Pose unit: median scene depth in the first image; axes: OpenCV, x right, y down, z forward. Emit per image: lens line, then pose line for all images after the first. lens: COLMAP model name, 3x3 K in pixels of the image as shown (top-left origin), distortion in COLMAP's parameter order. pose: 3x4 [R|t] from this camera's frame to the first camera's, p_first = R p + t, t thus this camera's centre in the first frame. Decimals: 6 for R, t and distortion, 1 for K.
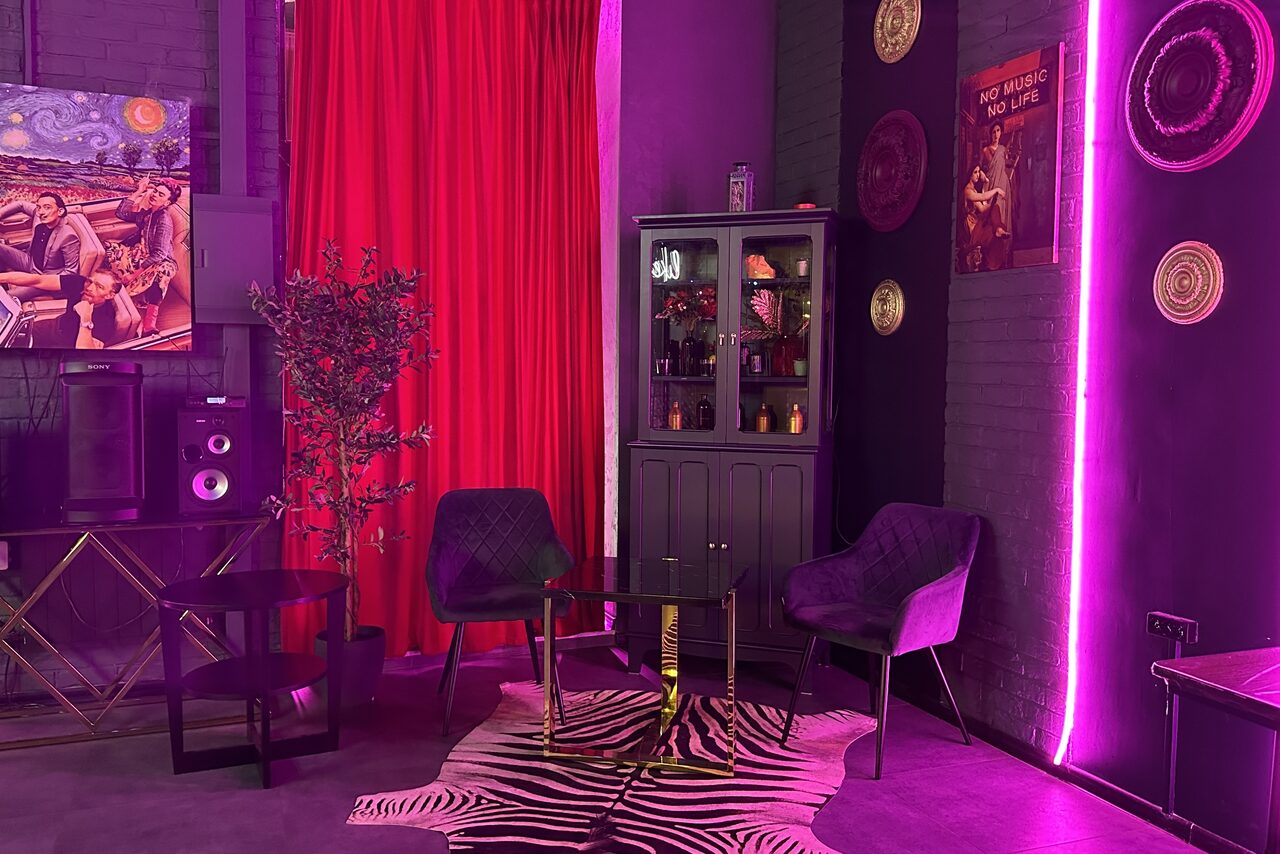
lens RADIAL K [[1018.9, 0, 639.2], [0, 1018.9, 429.4], [0, 0, 1]] dist [-0.003695, -0.006472]
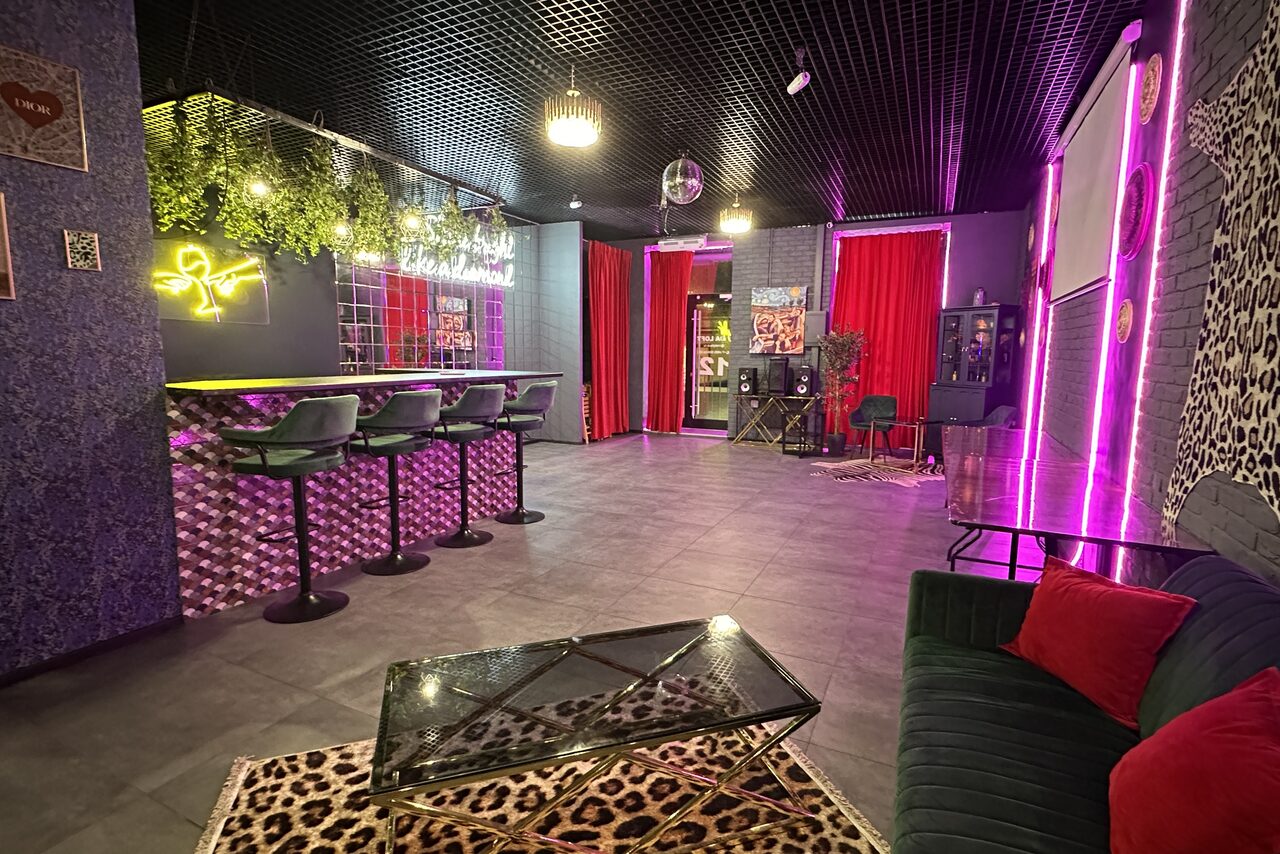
lens RADIAL K [[601.9, 0, 640.0], [0, 601.9, 429.0], [0, 0, 1]] dist [0.001039, 0.000075]
pose [[0.660701, 0.093351, -0.744822, 0.857377], [-0.052009, 0.995546, 0.078640, 0.056114], [0.748845, -0.013220, 0.662613, -0.935471]]
